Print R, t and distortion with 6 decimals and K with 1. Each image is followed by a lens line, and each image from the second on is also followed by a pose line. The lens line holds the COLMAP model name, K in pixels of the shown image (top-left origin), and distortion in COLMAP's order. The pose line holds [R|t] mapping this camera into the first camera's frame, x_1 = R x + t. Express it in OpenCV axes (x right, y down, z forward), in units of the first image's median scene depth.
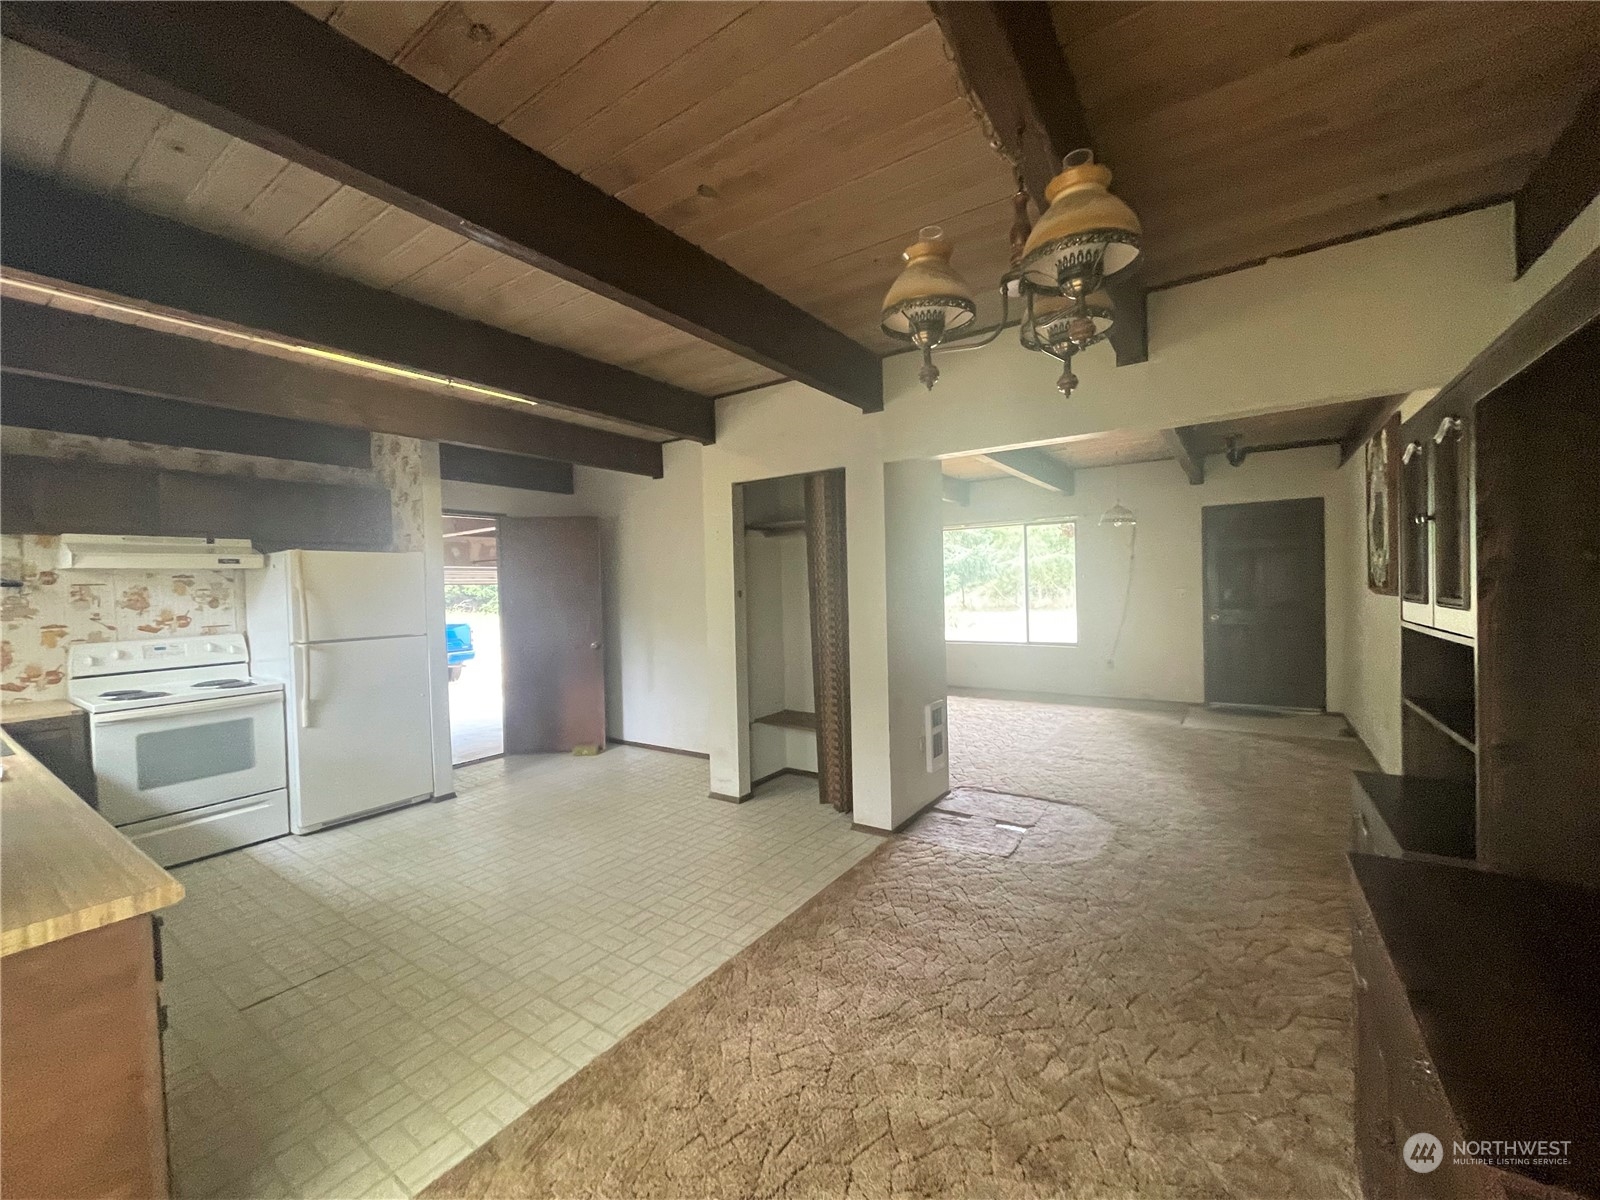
lens RADIAL K [[645.9, 0, 797.1], [0, 645.9, 597.4], [0, 0, 1]] dist [-0.000034, -0.001584]
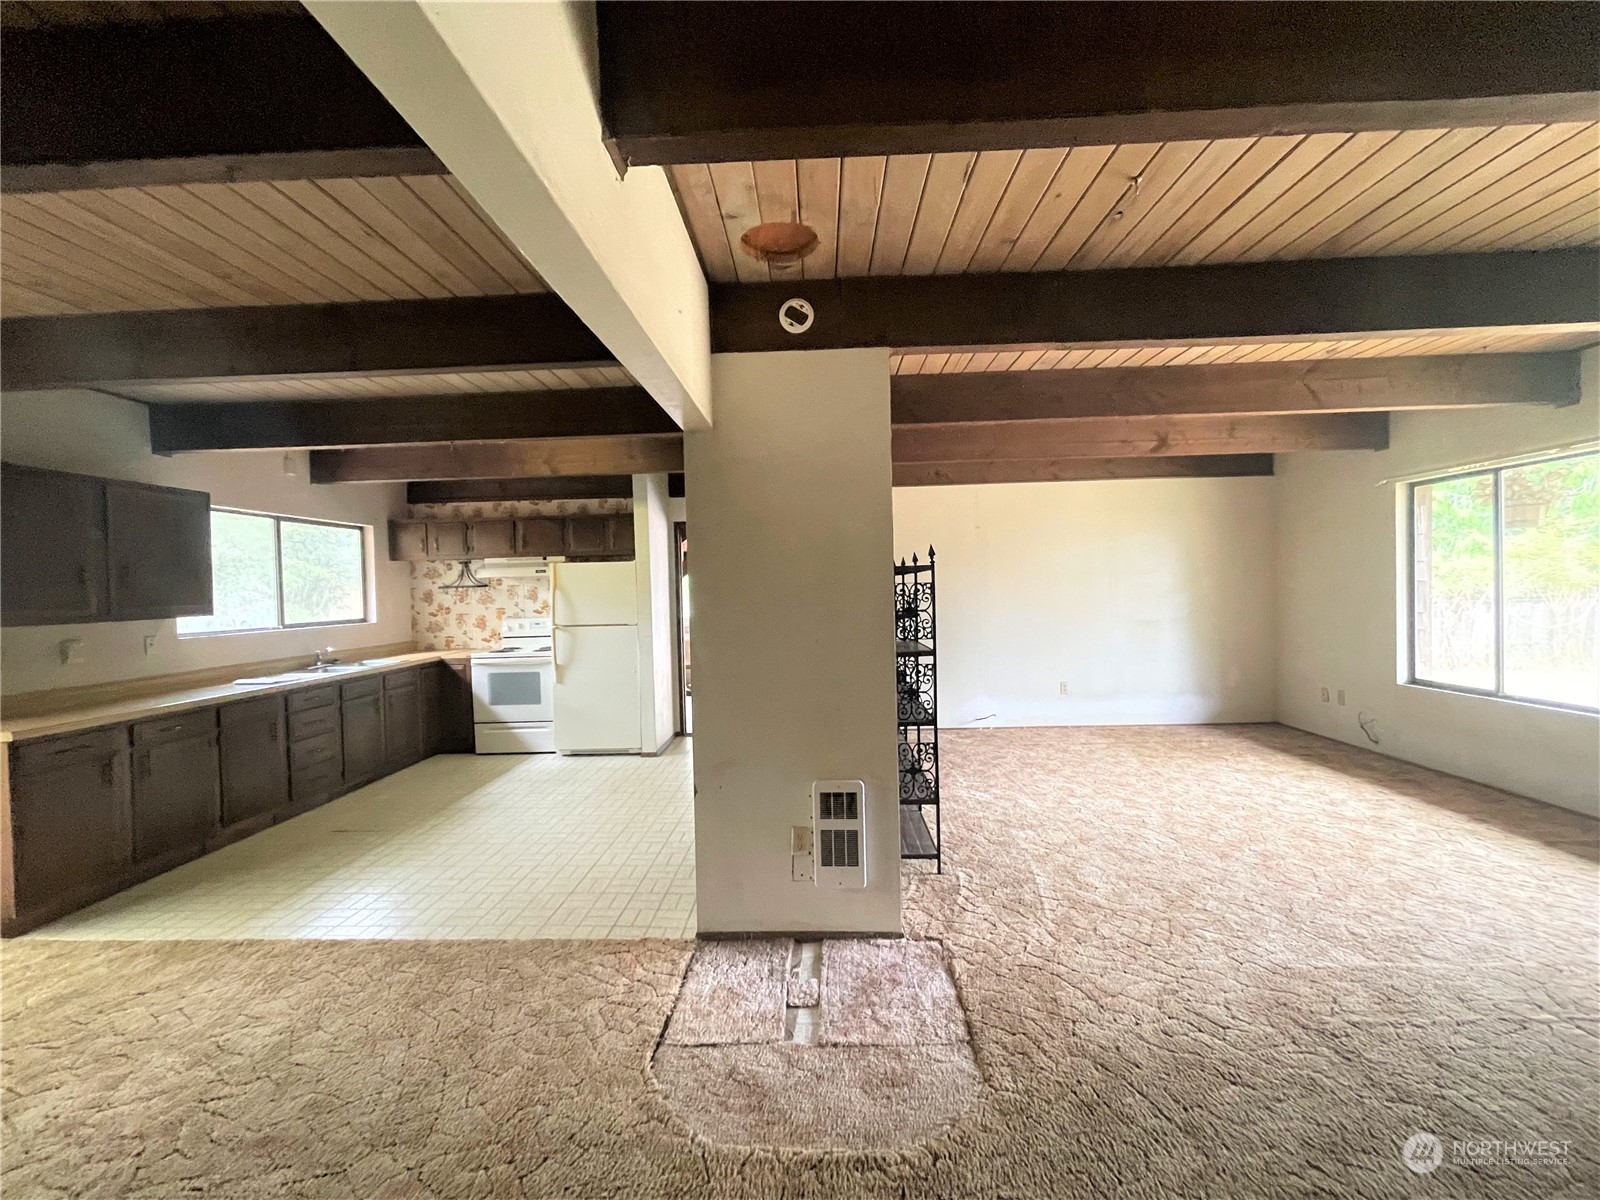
lens RADIAL K [[645.9, 0, 792.6], [0, 645.9, 599.5], [0, 0, 1]] dist [-0.000034, -0.001584]
pose [[0.536645, 0.027134, -0.843372, 0.792885], [-0.005985, 0.999580, 0.028352, -0.035999], [0.843787, -0.010167, 0.536582, 0.684453]]
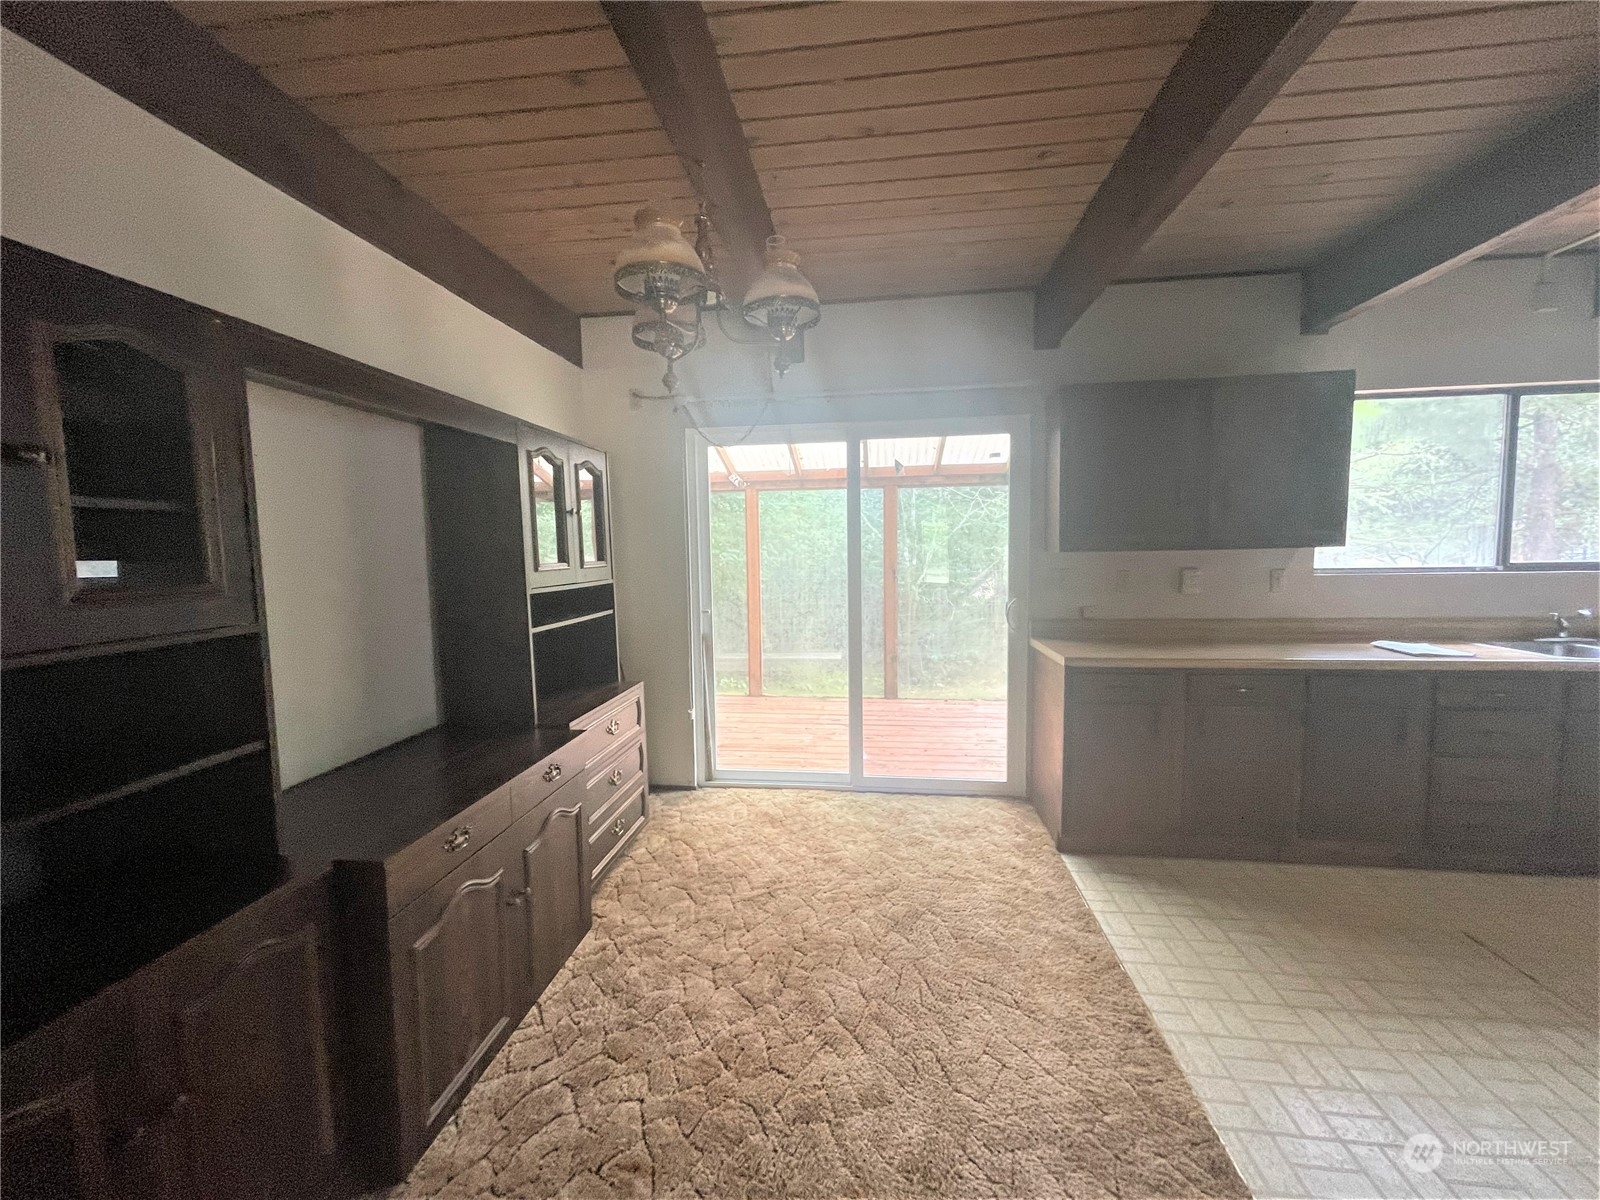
lens RADIAL K [[645.9, 0, 798.5], [0, 645.9, 600.3], [0, 0, 1]] dist [-0.000034, -0.001584]
pose [[-0.883512, 0.078011, -0.461867, 0.297887], [0.028444, 0.993149, 0.113336, -0.014153], [0.467544, 0.086997, -0.879678, 0.825378]]
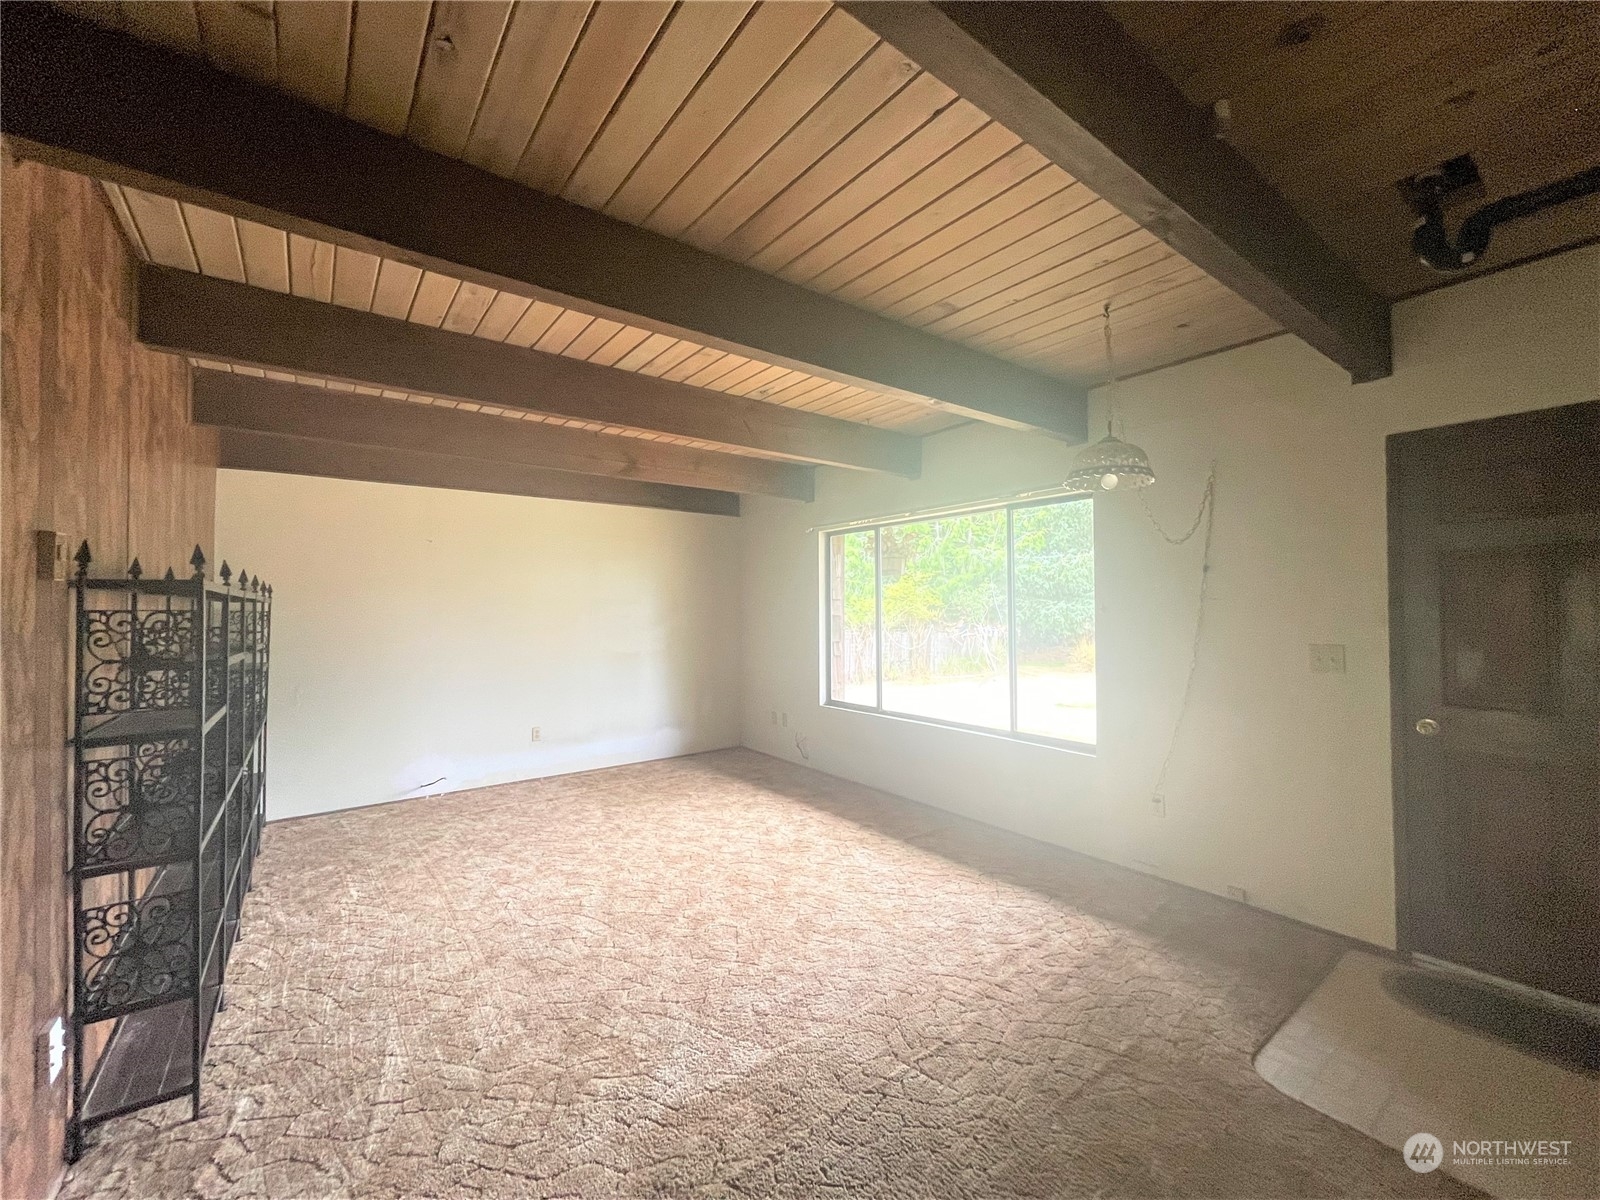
lens RADIAL K [[645.9, 0, 800.7], [0, 645.9, 598.6], [0, 0, 1]] dist [-0.000034, -0.001584]
pose [[0.952184, 0.017680, -0.305015, 0.762422], [-0.027418, 0.999241, -0.027672, -0.043341], [0.304294, 0.034711, 0.951946, 0.979806]]
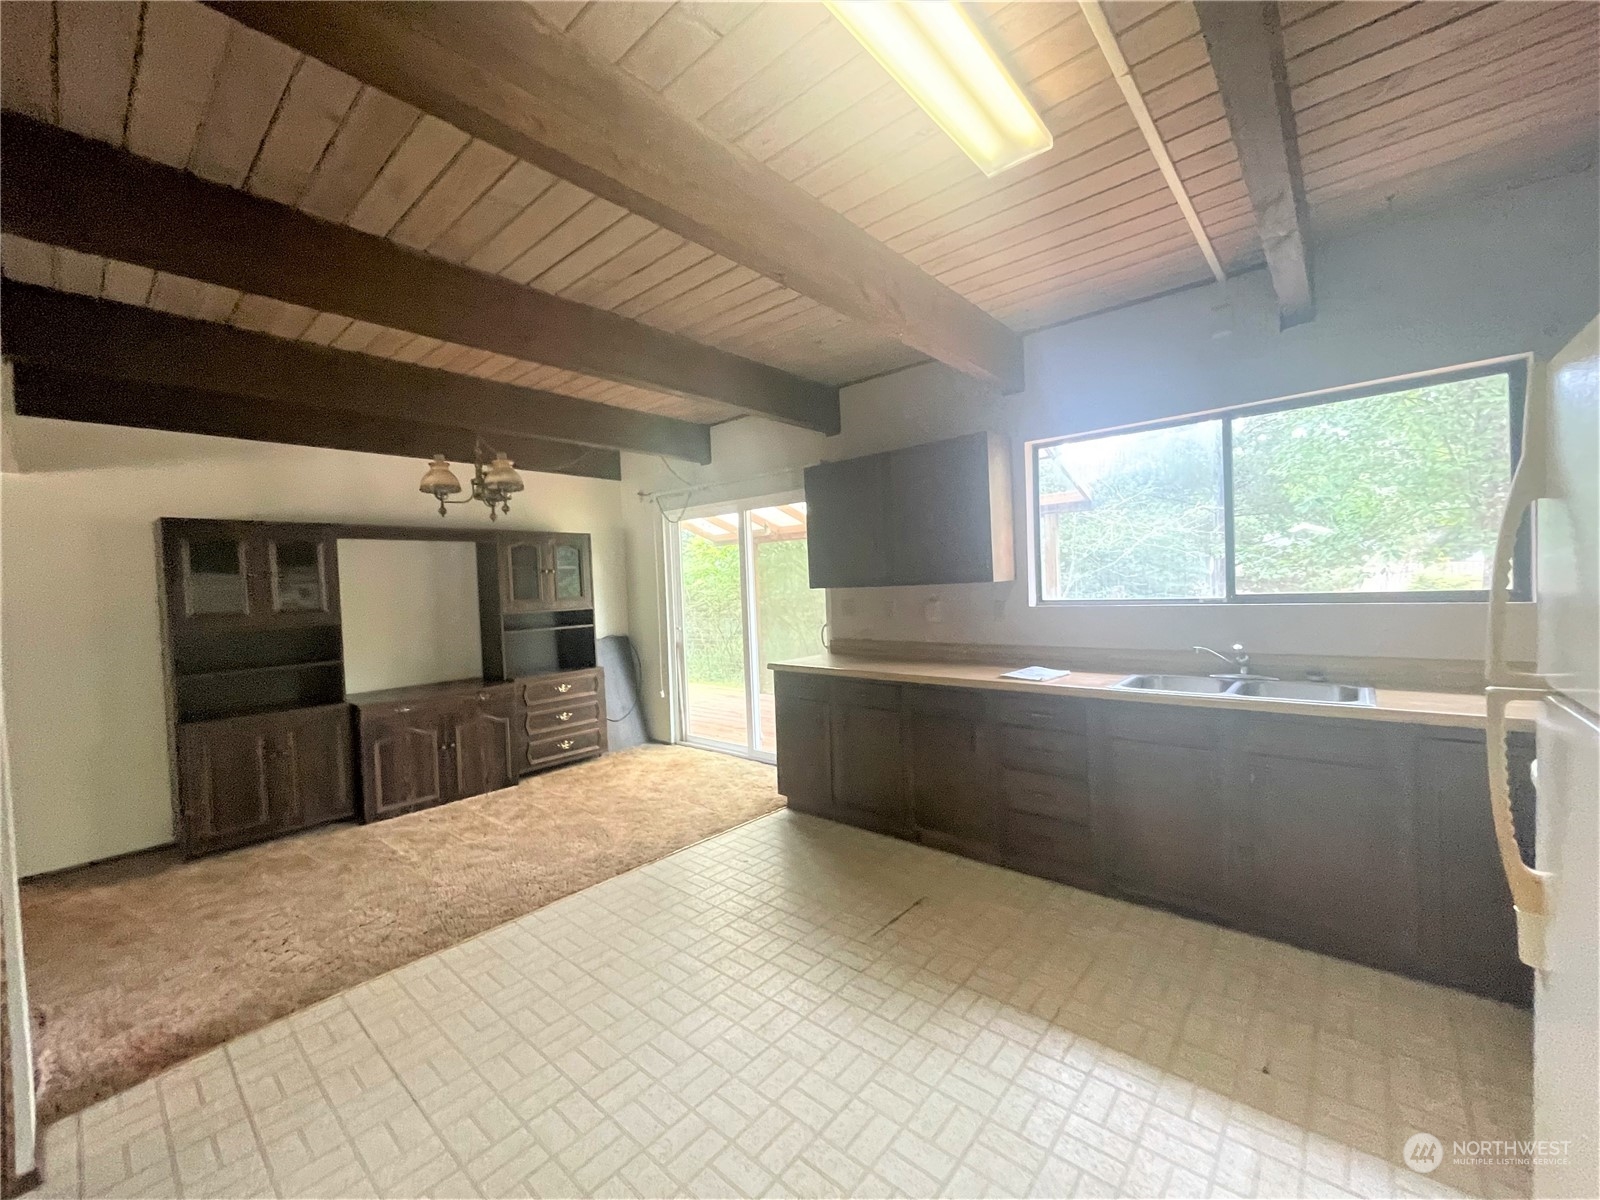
lens RADIAL K [[645.9, 0, 801.2], [0, 645.9, 596.6], [0, 0, 1]] dist [-0.000034, -0.001584]
pose [[-0.992950, 0.059130, 0.102734, -0.477015], [0.063256, 0.997297, 0.037386, -0.001226], [-0.100245, 0.043621, -0.994006, 1.362012]]
